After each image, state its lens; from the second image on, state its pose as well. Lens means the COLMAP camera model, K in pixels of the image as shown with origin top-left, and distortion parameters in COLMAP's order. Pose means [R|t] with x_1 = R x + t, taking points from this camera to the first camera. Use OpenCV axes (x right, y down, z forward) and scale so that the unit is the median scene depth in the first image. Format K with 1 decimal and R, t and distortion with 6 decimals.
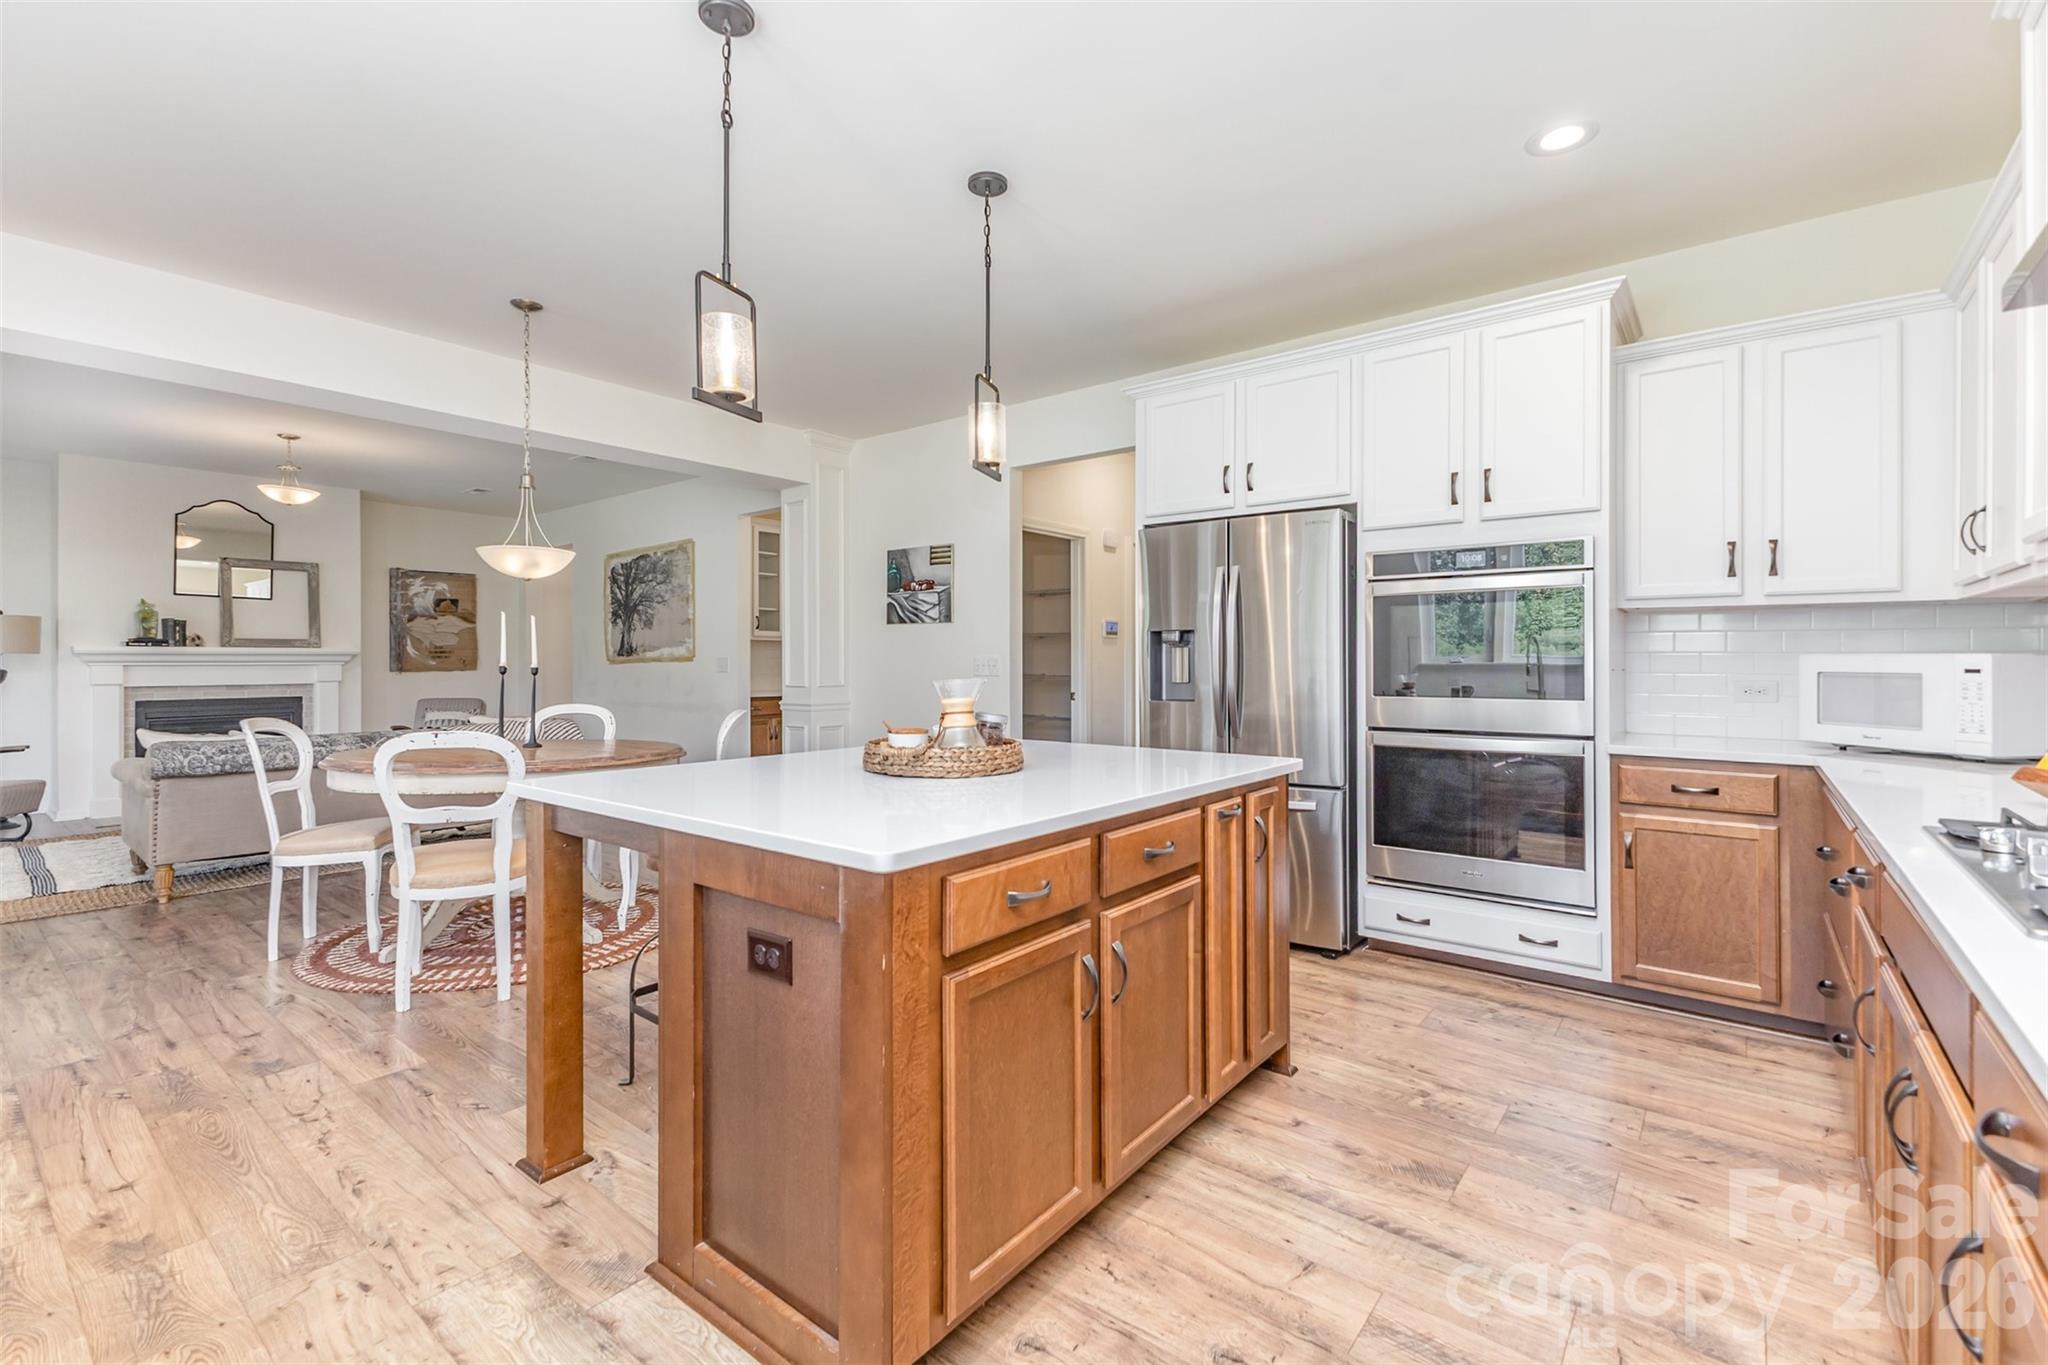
lens RADIAL K [[890.6, 0, 1022.5], [0, 890.6, 653.8], [0, 0, 1]] dist [0.012172, -0.004961]
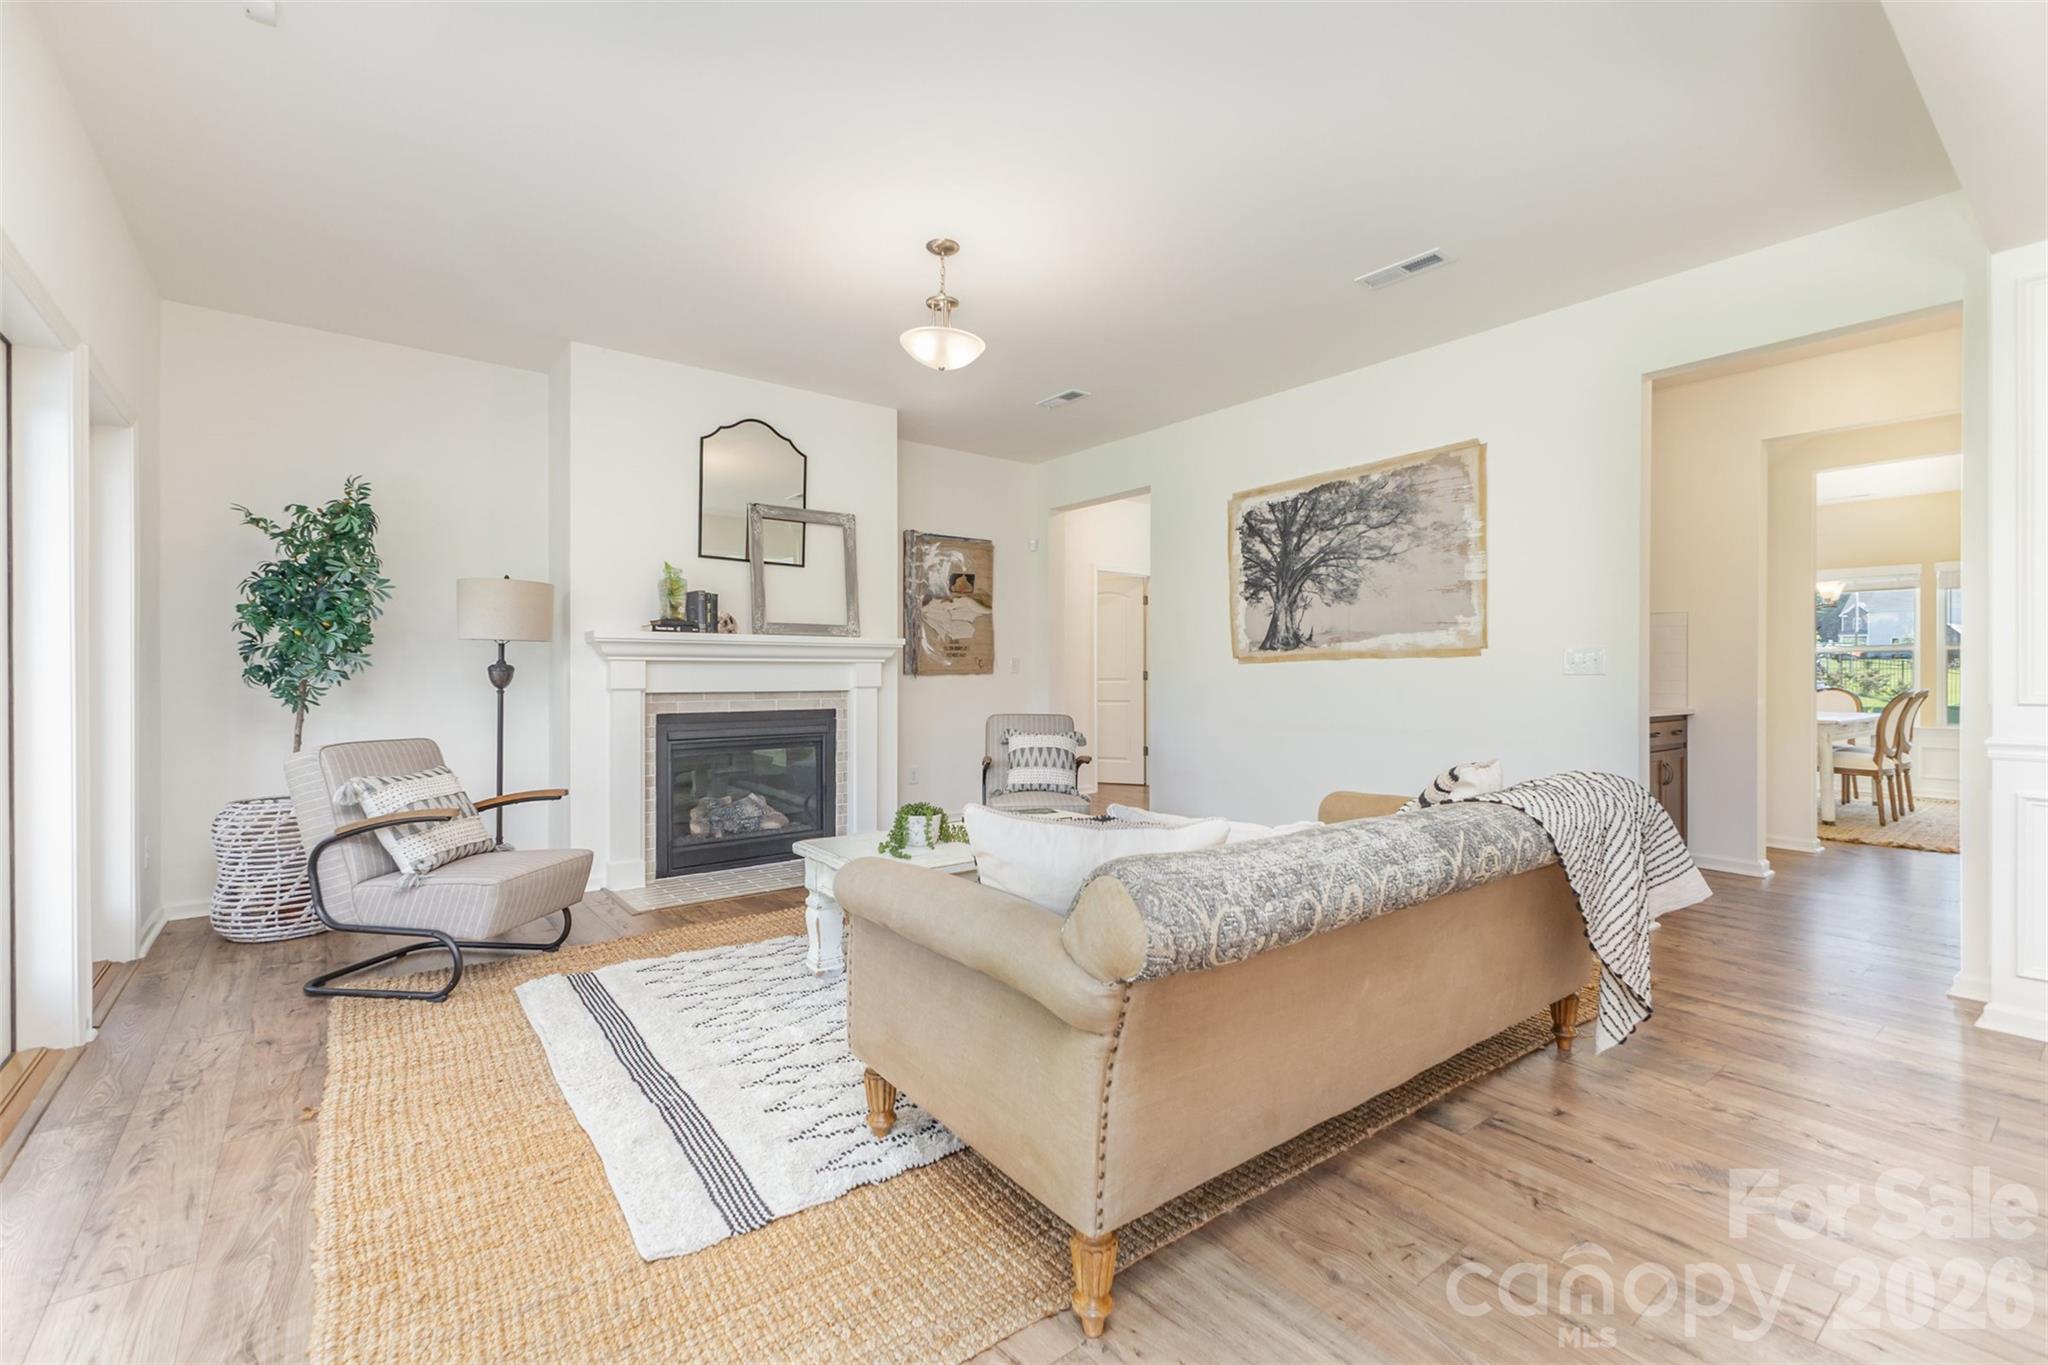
lens RADIAL K [[890.6, 0, 1013.8], [0, 890.6, 669.6], [0, 0, 1]] dist [0.012172, -0.004961]
pose [[0.969951, 0.002222, -0.243291, -0.488263], [-0.001156, 0.999989, 0.004522, 0.013888], [0.243298, -0.004105, 0.969943, 0.358039]]
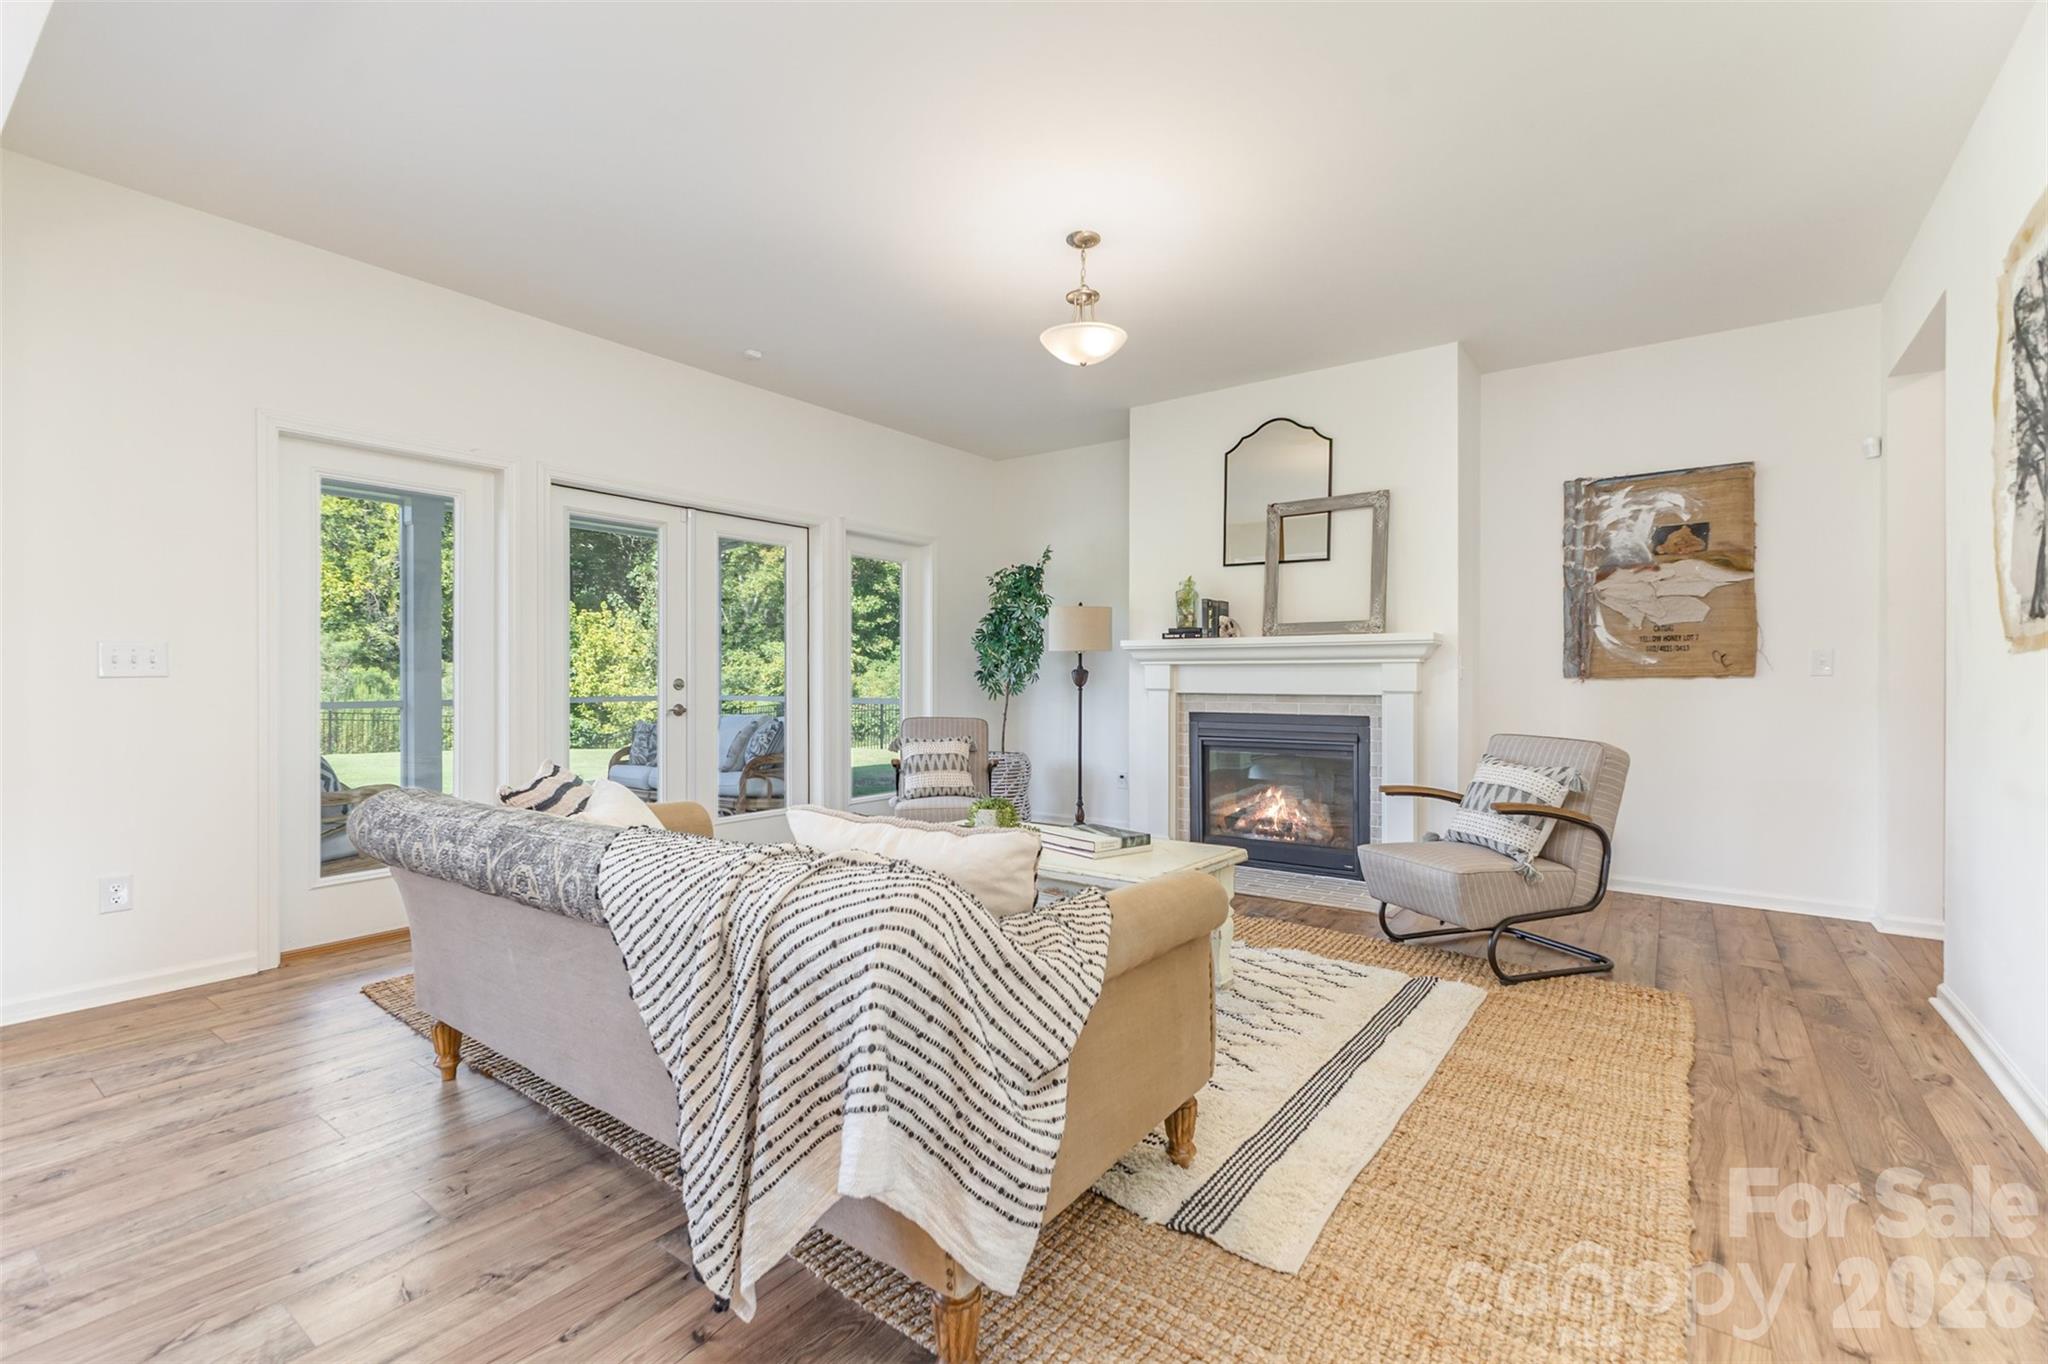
lens RADIAL K [[890.6, 0, 1037.6], [0, 890.6, 681.3], [0, 0, 1]] dist [0.012172, -0.004961]
pose [[0.050614, 0.008598, -0.998681, -0.211016], [0.008138, 0.999926, 0.009021, 0.016560], [0.998685, -0.008584, 0.050541, 0.720969]]
